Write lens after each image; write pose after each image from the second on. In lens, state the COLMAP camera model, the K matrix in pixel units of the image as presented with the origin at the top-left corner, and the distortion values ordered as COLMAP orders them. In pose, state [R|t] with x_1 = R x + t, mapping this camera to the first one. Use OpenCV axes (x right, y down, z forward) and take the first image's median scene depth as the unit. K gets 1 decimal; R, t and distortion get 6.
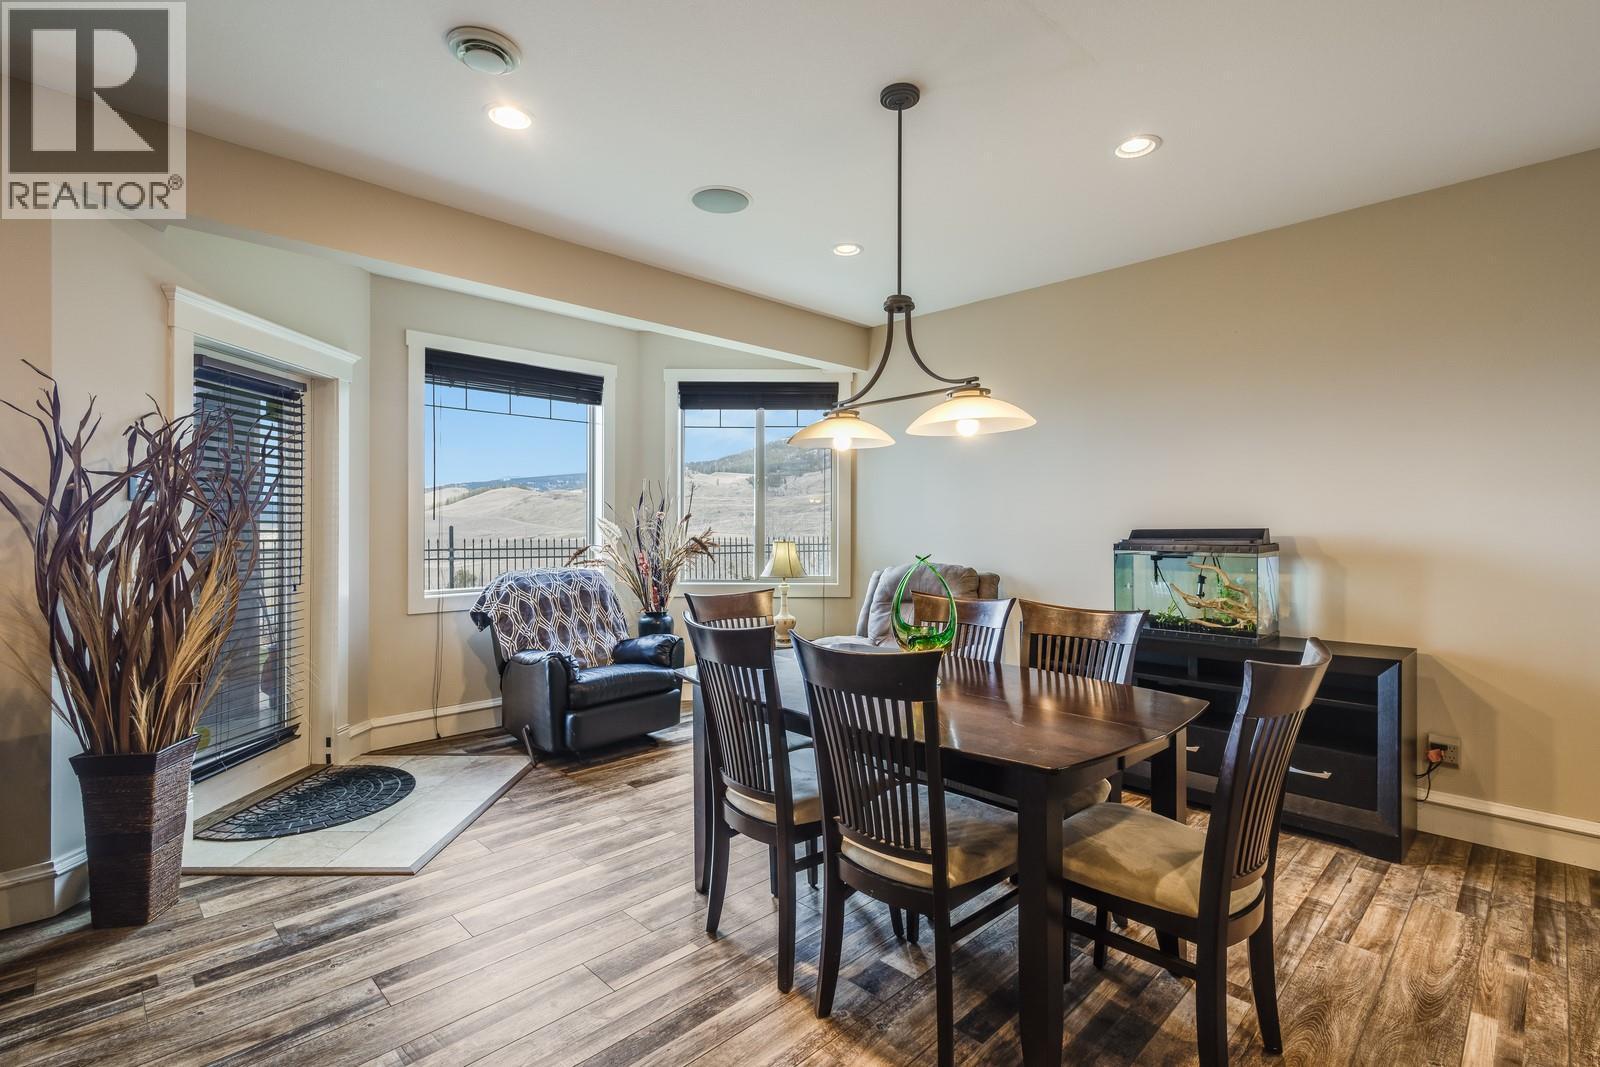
lens RADIAL K [[736.8, 0, 801.2], [0, 736.8, 529.6], [0, 0, 1]] dist [0.010204, -0.001545]
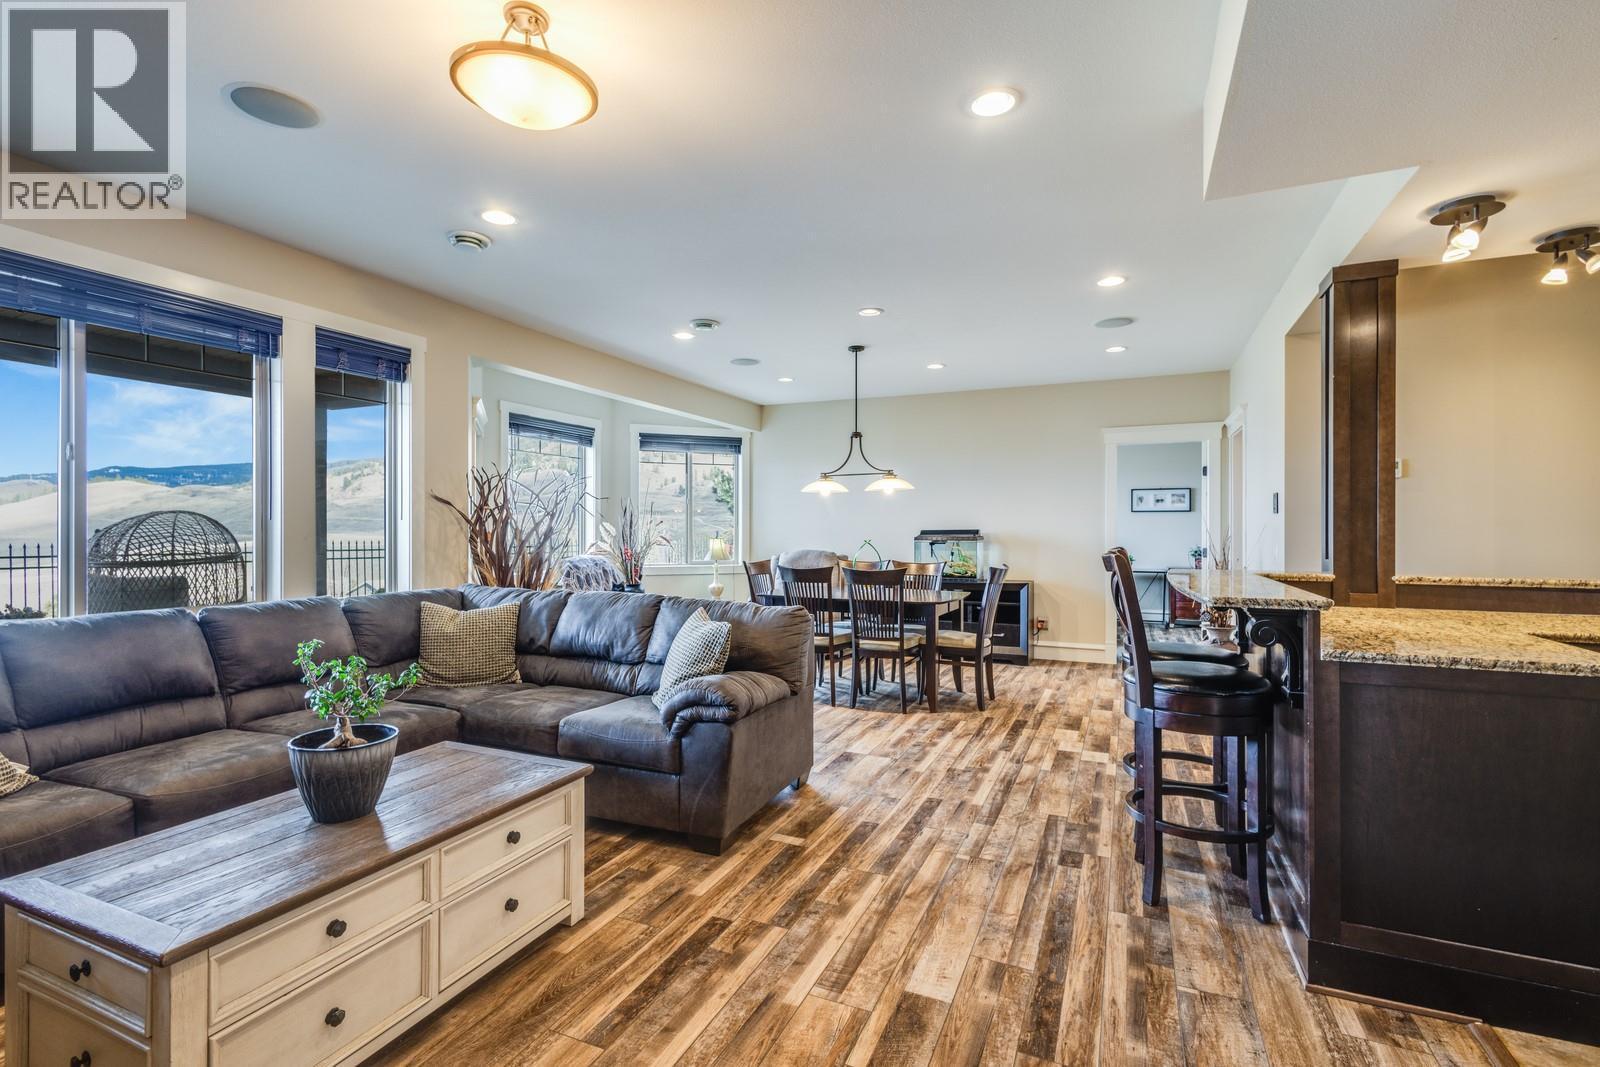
lens RADIAL K [[730.6, 0, 799.5], [0, 730.6, 536.5], [0, 0, 1]] dist [0.011033, -0.004695]
pose [[0.932678, -0.003796, 0.360691, -0.581781], [0.001755, 0.999981, 0.005987, 0.004752], [-0.360706, -0.004950, 0.932666, -0.743528]]
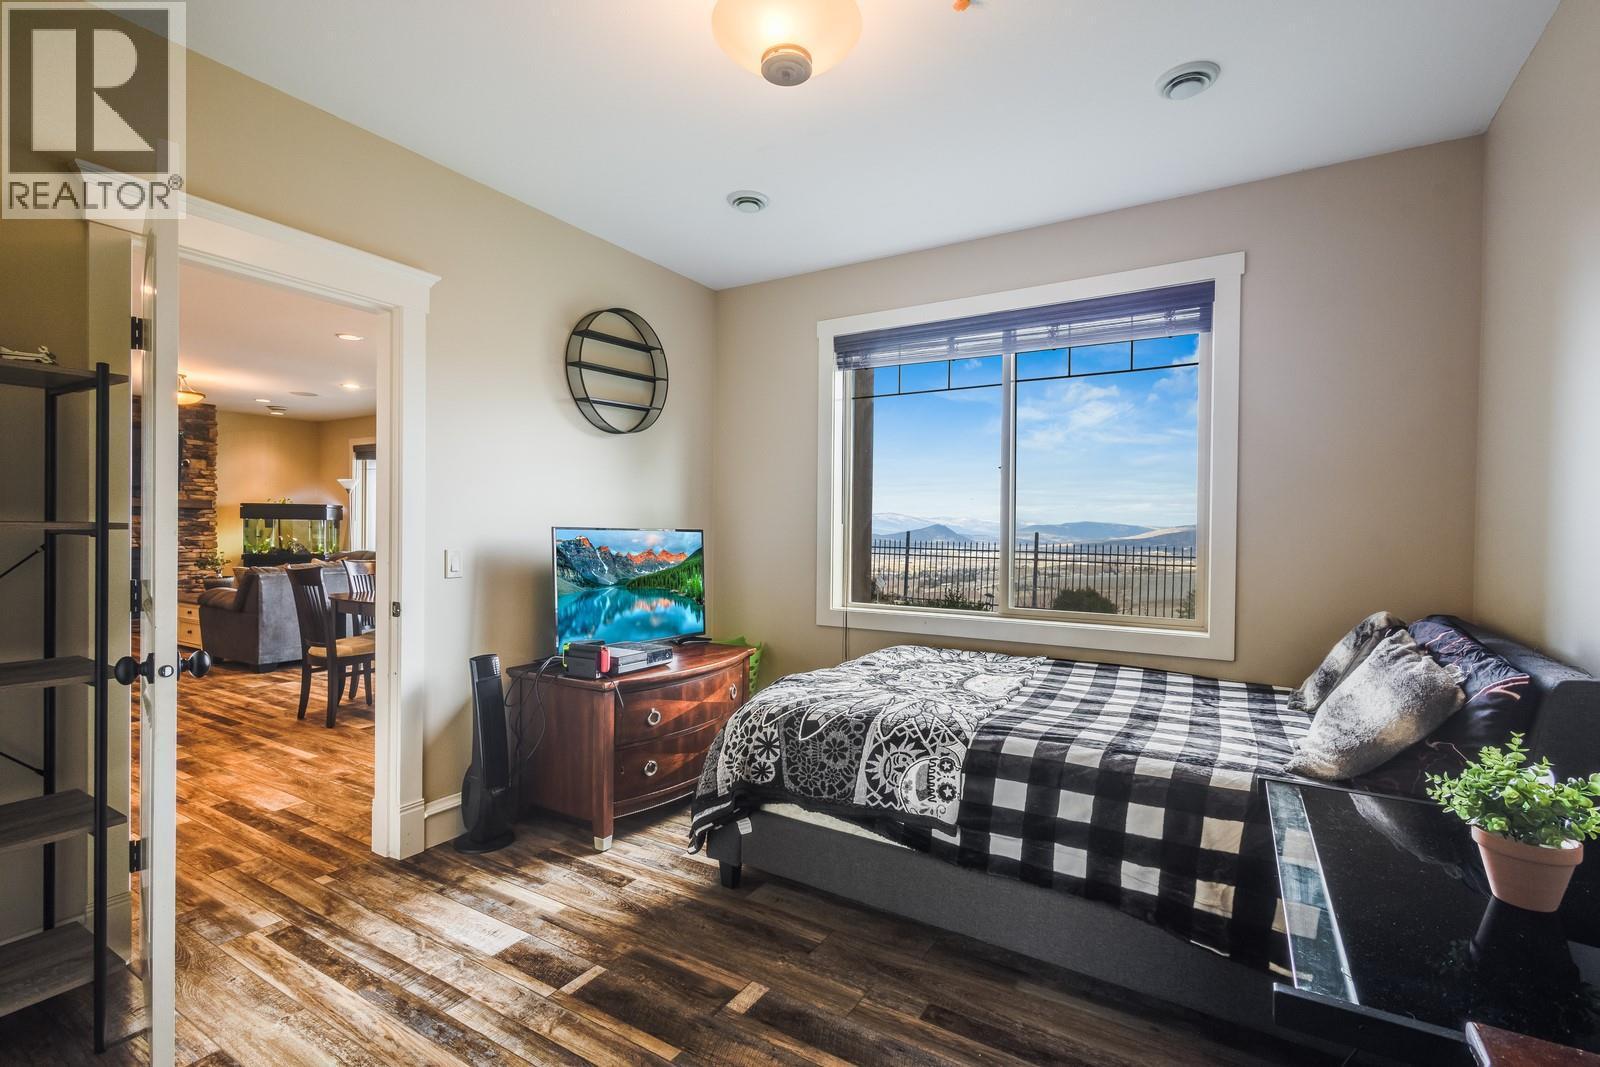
lens RADIAL K [[730.6, 0, 799.5], [0, 730.6, 536.5], [0, 0, 1]] dist [0.011033, -0.004695]
pose [[0.248139, 0.010932, -0.968663, 1.680827], [-0.016673, 0.999836, 0.007013, 0.000034], [0.968581, 0.014411, 0.248281, 0.933300]]
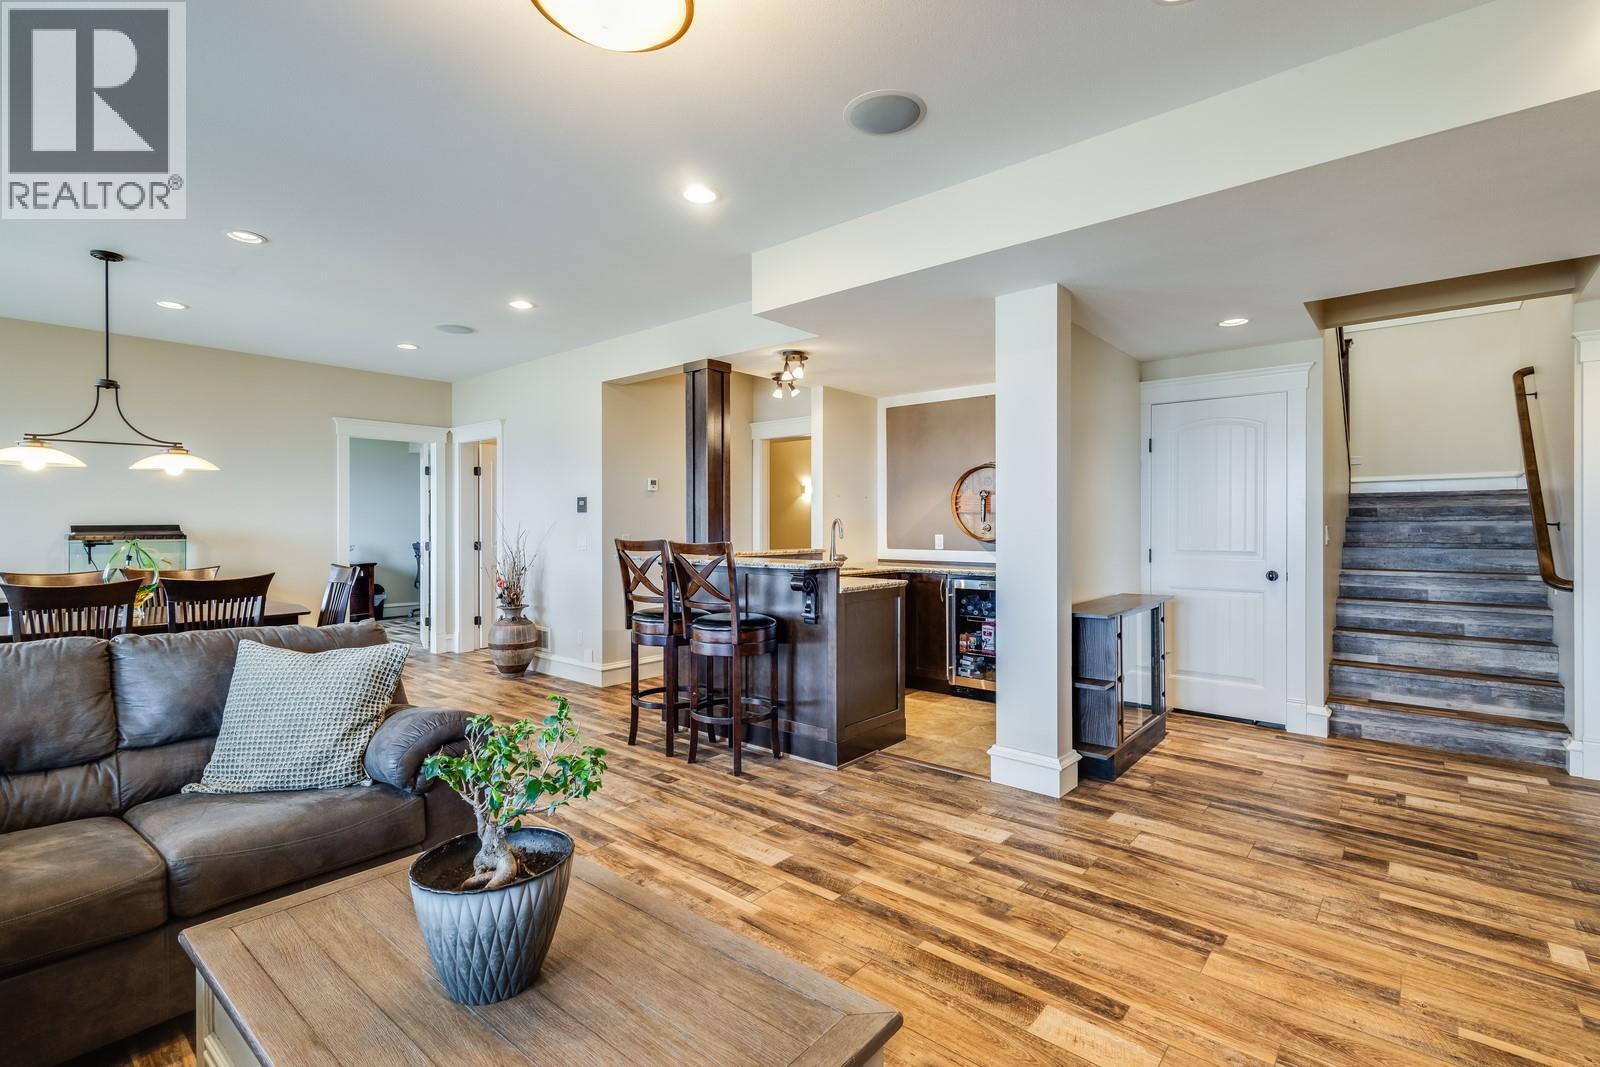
lens RADIAL K [[738.6, 0, 797.2], [0, 738.6, 524.7], [0, 0, 1]] dist [0.009938, -0.001686]
pose [[-0.084165, -0.000668, 0.996452, -1.048553], [0.004855, 0.999988, 0.001080, 0.003851], [-0.996440, 0.004929, -0.084160, -0.233985]]
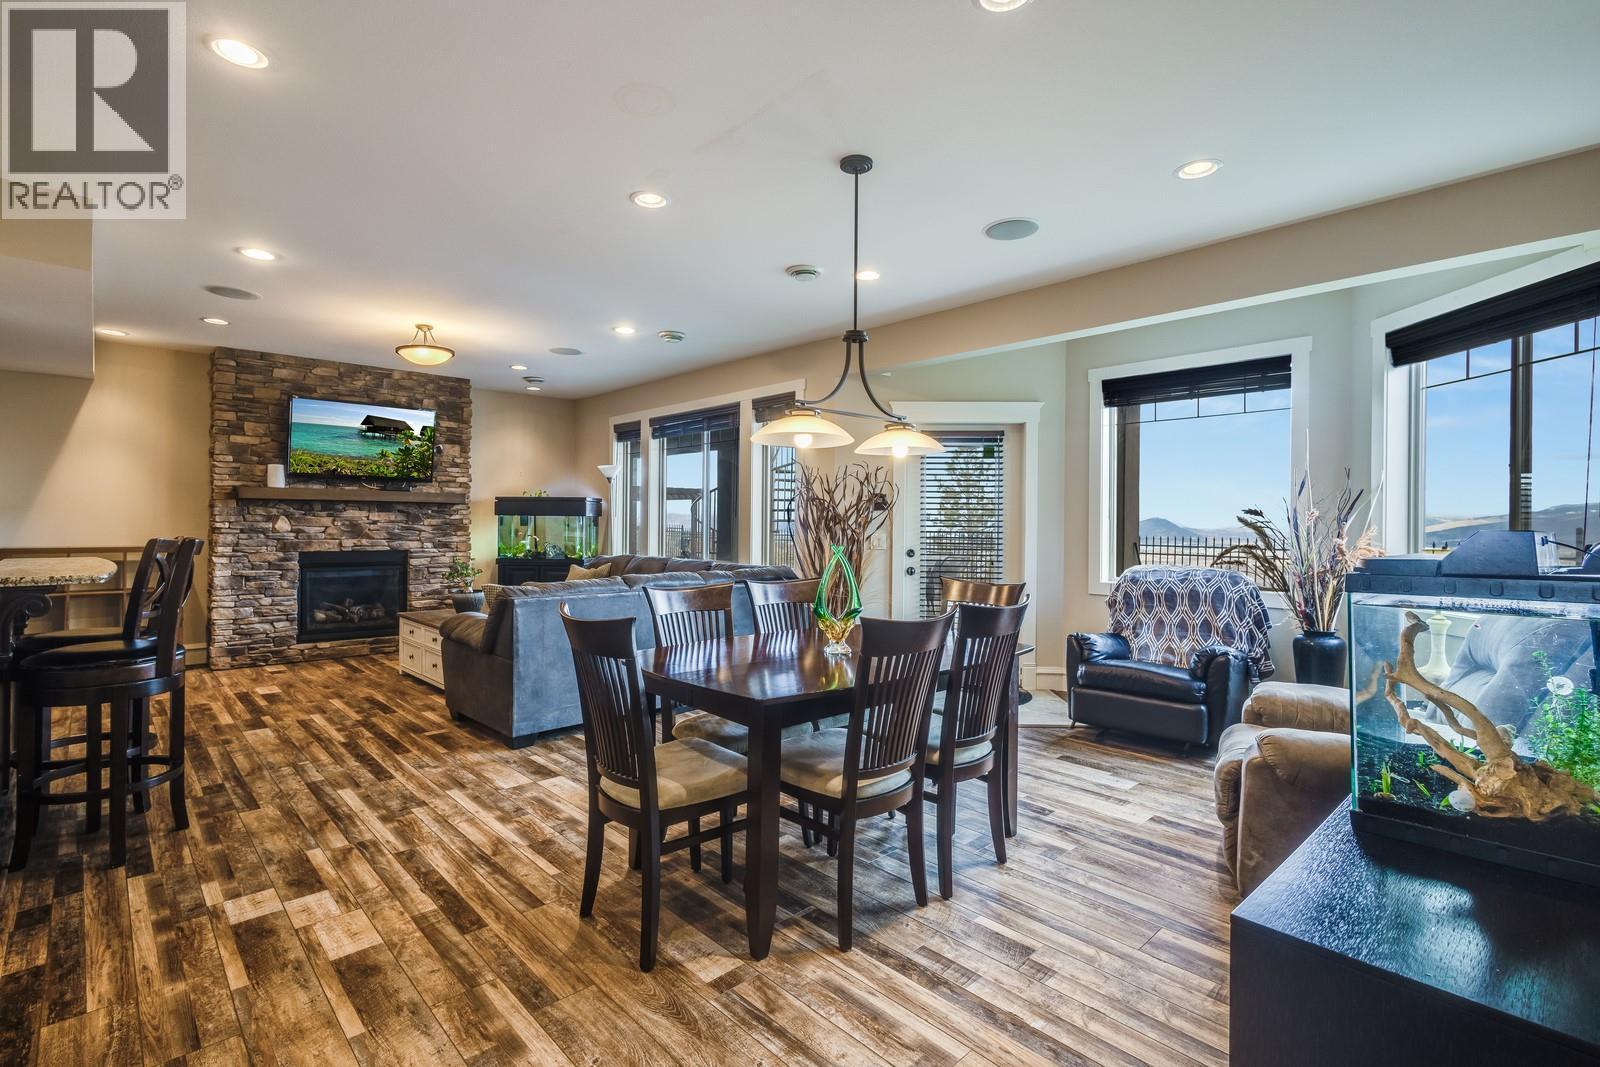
lens RADIAL K [[738.6, 0, 797.2], [0, 738.6, 524.7], [0, 0, 1]] dist [0.009938, -0.001686]
pose [[-0.018764, 0.001635, -0.999823, 0.871597], [-0.012696, 0.999918, 0.001874, 0.000214], [0.999743, 0.012729, -0.018741, 0.606800]]
